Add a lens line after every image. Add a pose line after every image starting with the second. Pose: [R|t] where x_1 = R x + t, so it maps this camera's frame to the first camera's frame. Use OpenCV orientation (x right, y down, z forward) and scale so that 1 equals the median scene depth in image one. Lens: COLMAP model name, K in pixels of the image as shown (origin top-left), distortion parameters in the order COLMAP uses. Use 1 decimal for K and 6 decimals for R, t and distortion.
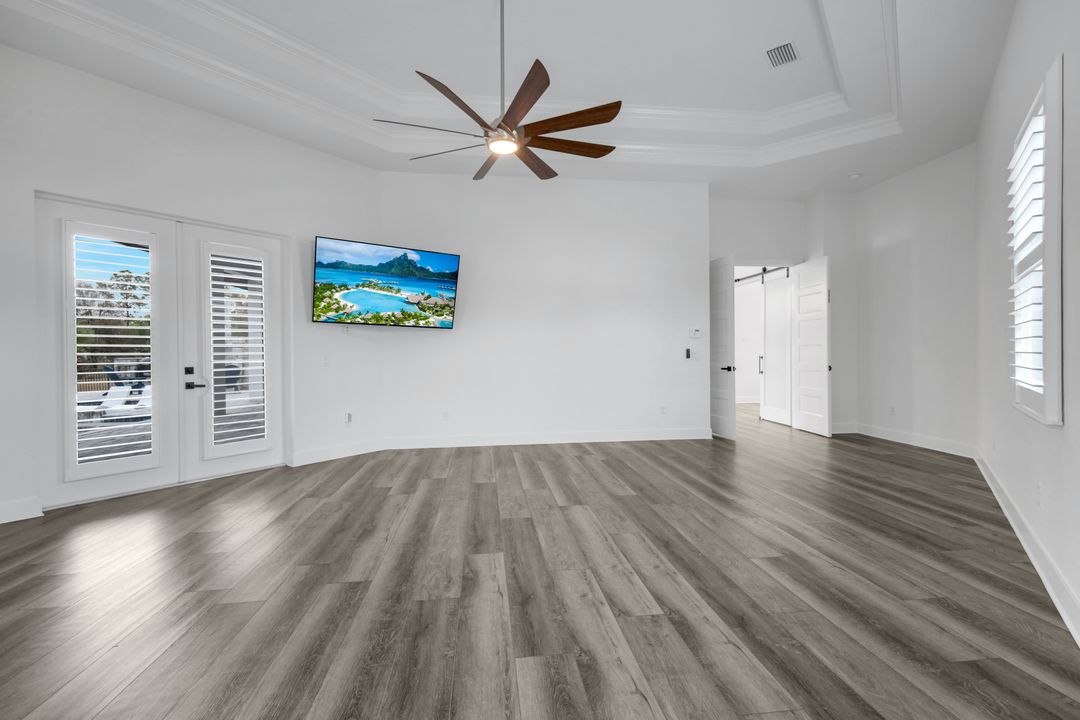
lens RADIAL K [[483.4, 0, 539.5], [0, 483.4, 359.8], [0, 0, 1]] dist [0.002587, -0.000160]
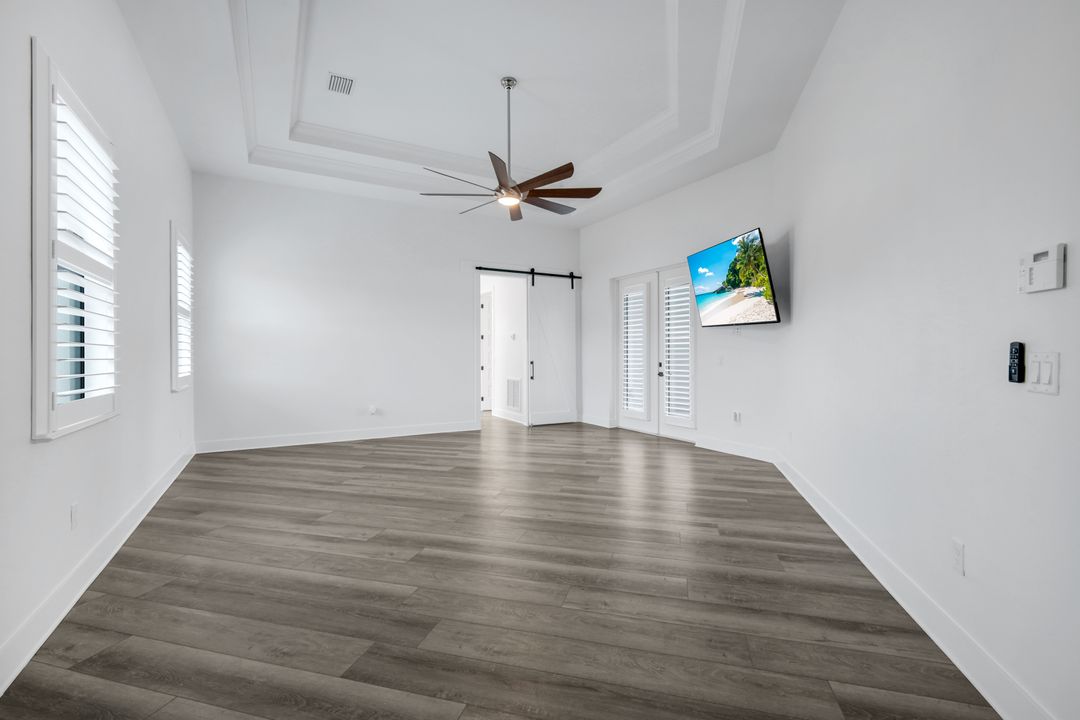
lens RADIAL K [[483.4, 0, 538.6], [0, 483.4, 355.4], [0, 0, 1]] dist [0.002587, -0.000160]
pose [[-0.401691, 0.011014, -0.915709, 1.313378], [-0.001384, 0.999919, 0.012634, -0.040011], [0.915774, 0.006343, -0.401643, 1.883828]]
